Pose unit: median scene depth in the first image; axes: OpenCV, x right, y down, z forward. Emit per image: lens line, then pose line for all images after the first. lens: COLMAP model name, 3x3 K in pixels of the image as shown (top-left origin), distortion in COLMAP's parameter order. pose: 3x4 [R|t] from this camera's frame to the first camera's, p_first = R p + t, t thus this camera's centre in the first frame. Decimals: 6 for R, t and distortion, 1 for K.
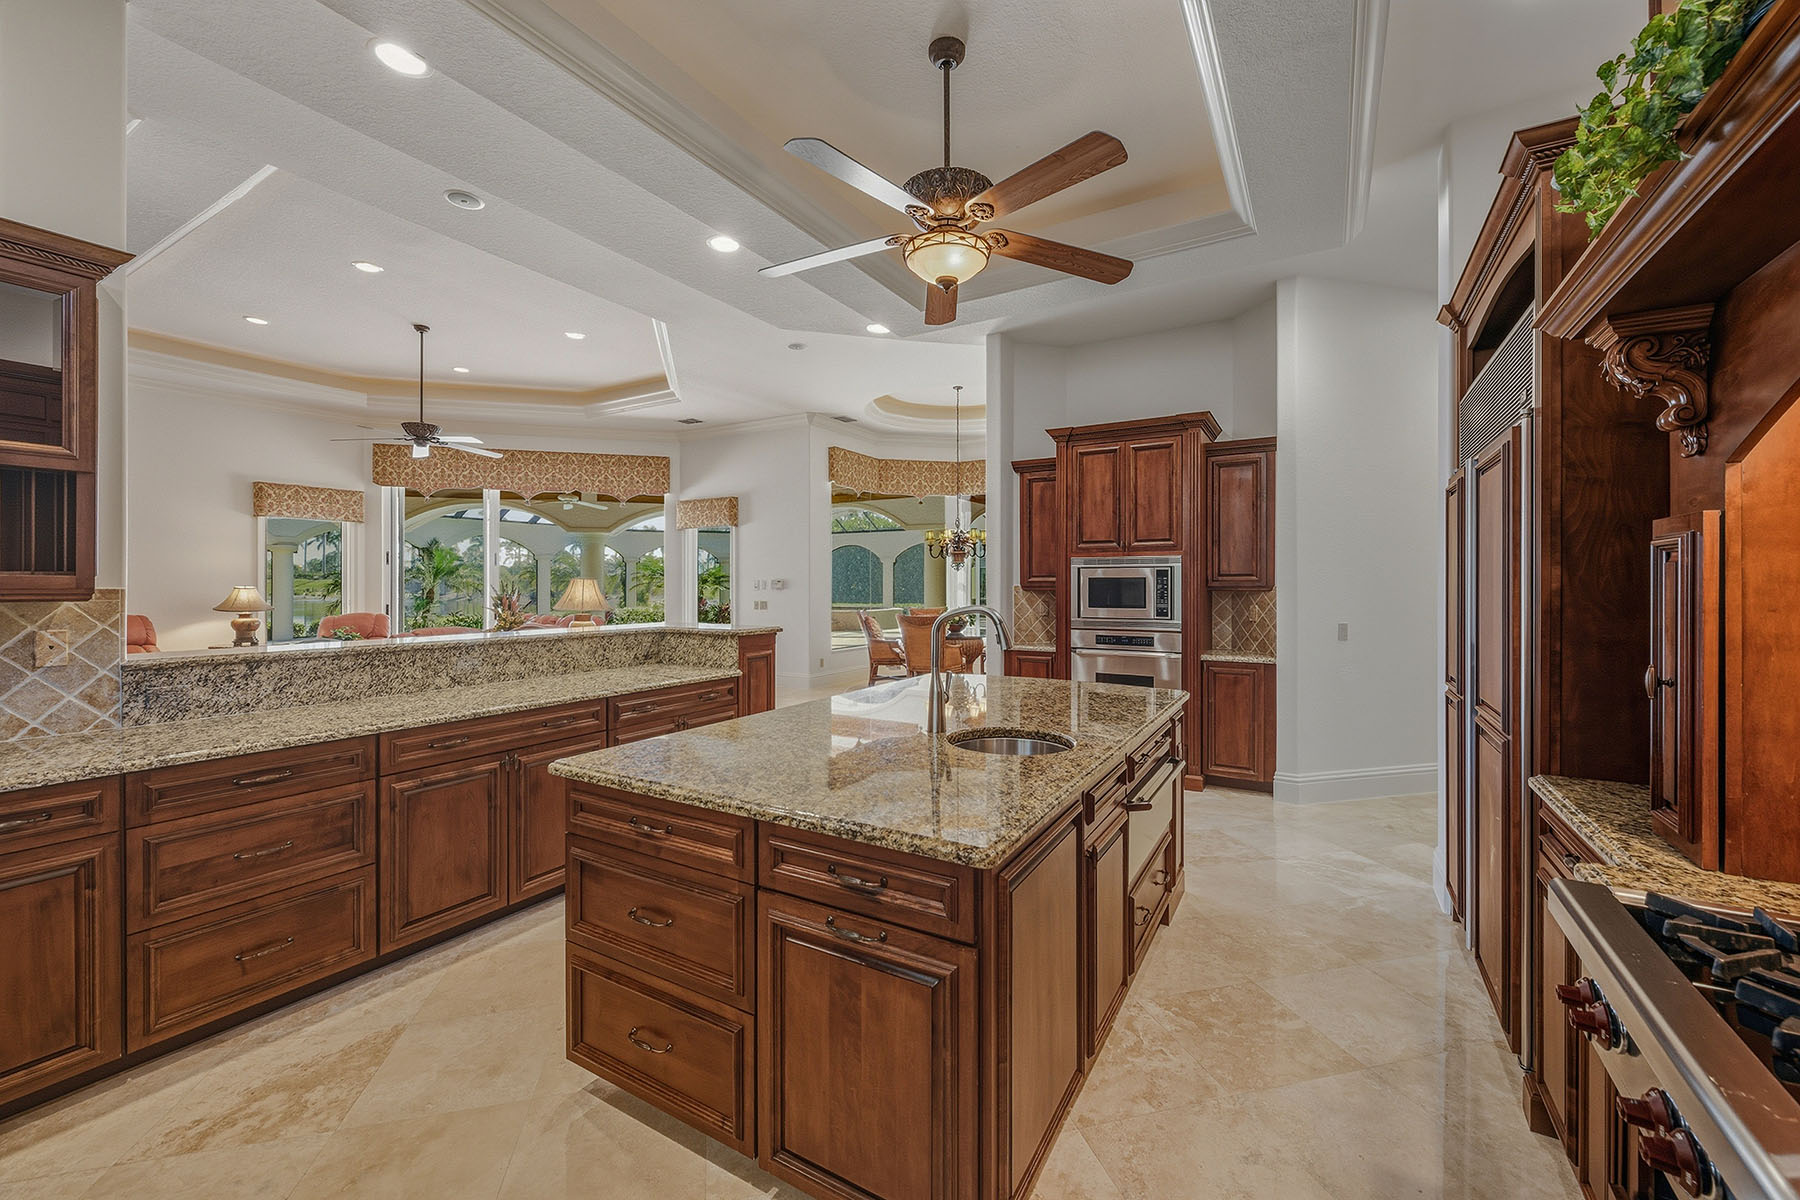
lens RADIAL K [[733.2, 0, 906.8], [0, 733.2, 599.4], [0, 0, 1]] dist [0.004600, 0.000115]
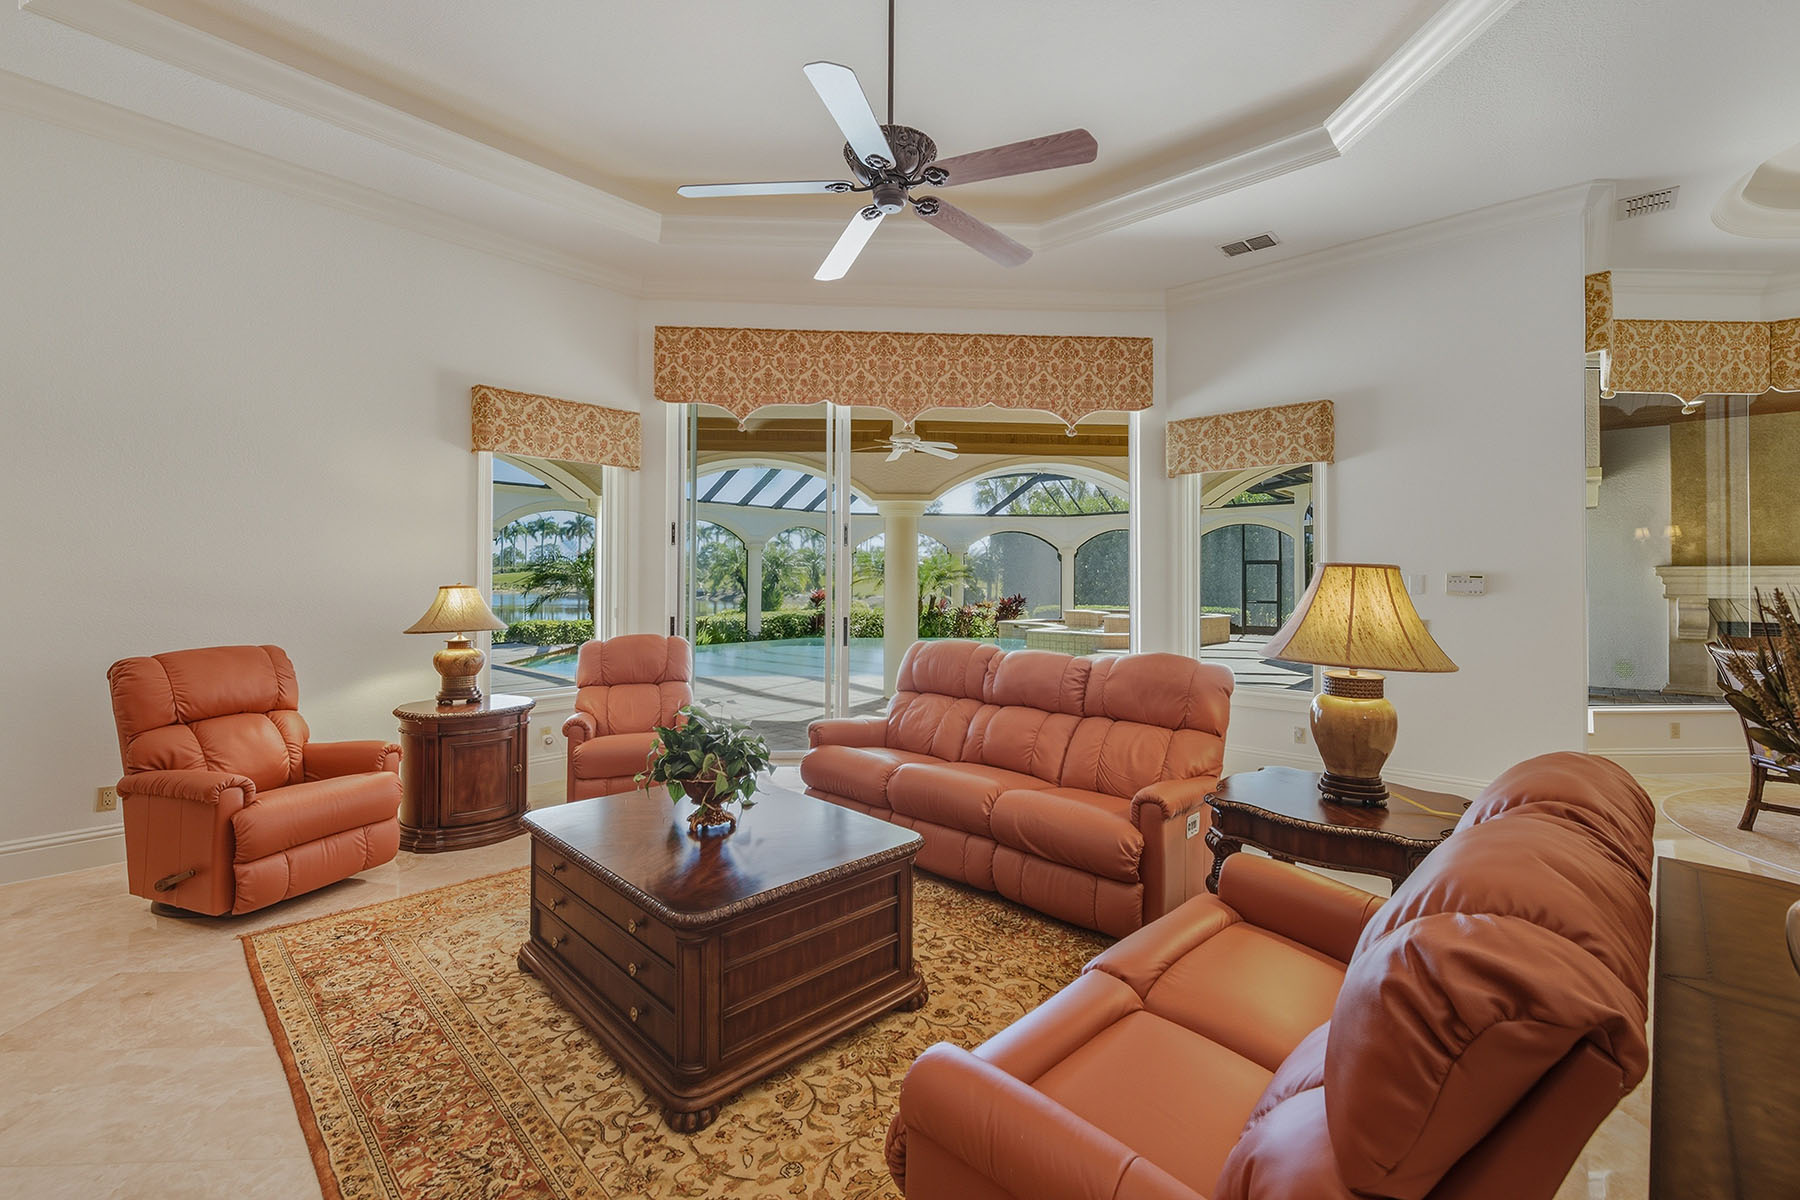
lens RADIAL K [[754.8, 0, 887.7], [0, 754.8, 584.6], [0, 0, 1]] dist [-0.000322, -0.000111]
pose [[0.981355, 0.004089, -0.192161, -0.453430], [-0.006427, 0.999913, -0.011544, -0.011784], [0.192097, 0.012564, 0.981296, 0.487505]]
